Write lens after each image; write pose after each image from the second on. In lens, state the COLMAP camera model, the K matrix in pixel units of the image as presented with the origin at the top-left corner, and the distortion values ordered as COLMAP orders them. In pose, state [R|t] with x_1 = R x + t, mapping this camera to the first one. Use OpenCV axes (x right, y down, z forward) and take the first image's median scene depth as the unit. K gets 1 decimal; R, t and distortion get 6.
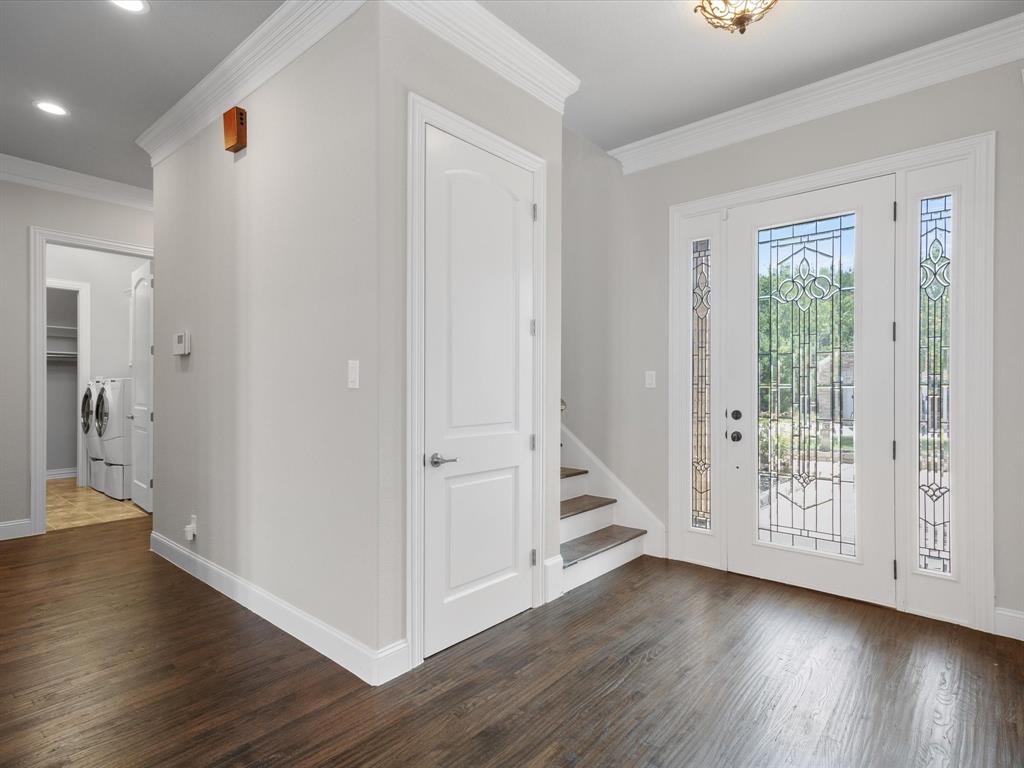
lens RADIAL K [[550.3, 0, 512.0], [0, 550.3, 384.0], [0, 0, 1]] dist [0.070783, 0.000217]
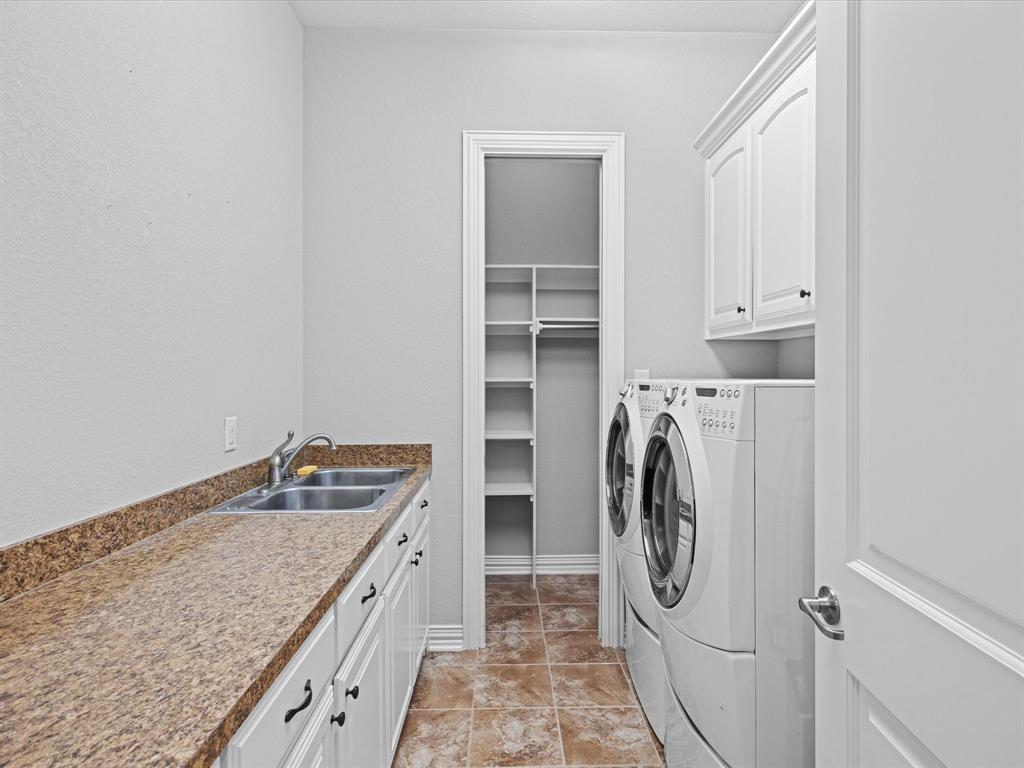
lens RADIAL K [[474.5, 0, 512.0], [0, 474.5, 384.0], [0, 0, 1]] dist [0.027582, -0.000017]
pose [[0.672381, 0.018730, -0.739968, -0.571708], [0.004757, 0.999550, 0.029622, -0.014325], [0.740190, -0.023437, 0.671989, 0.756086]]
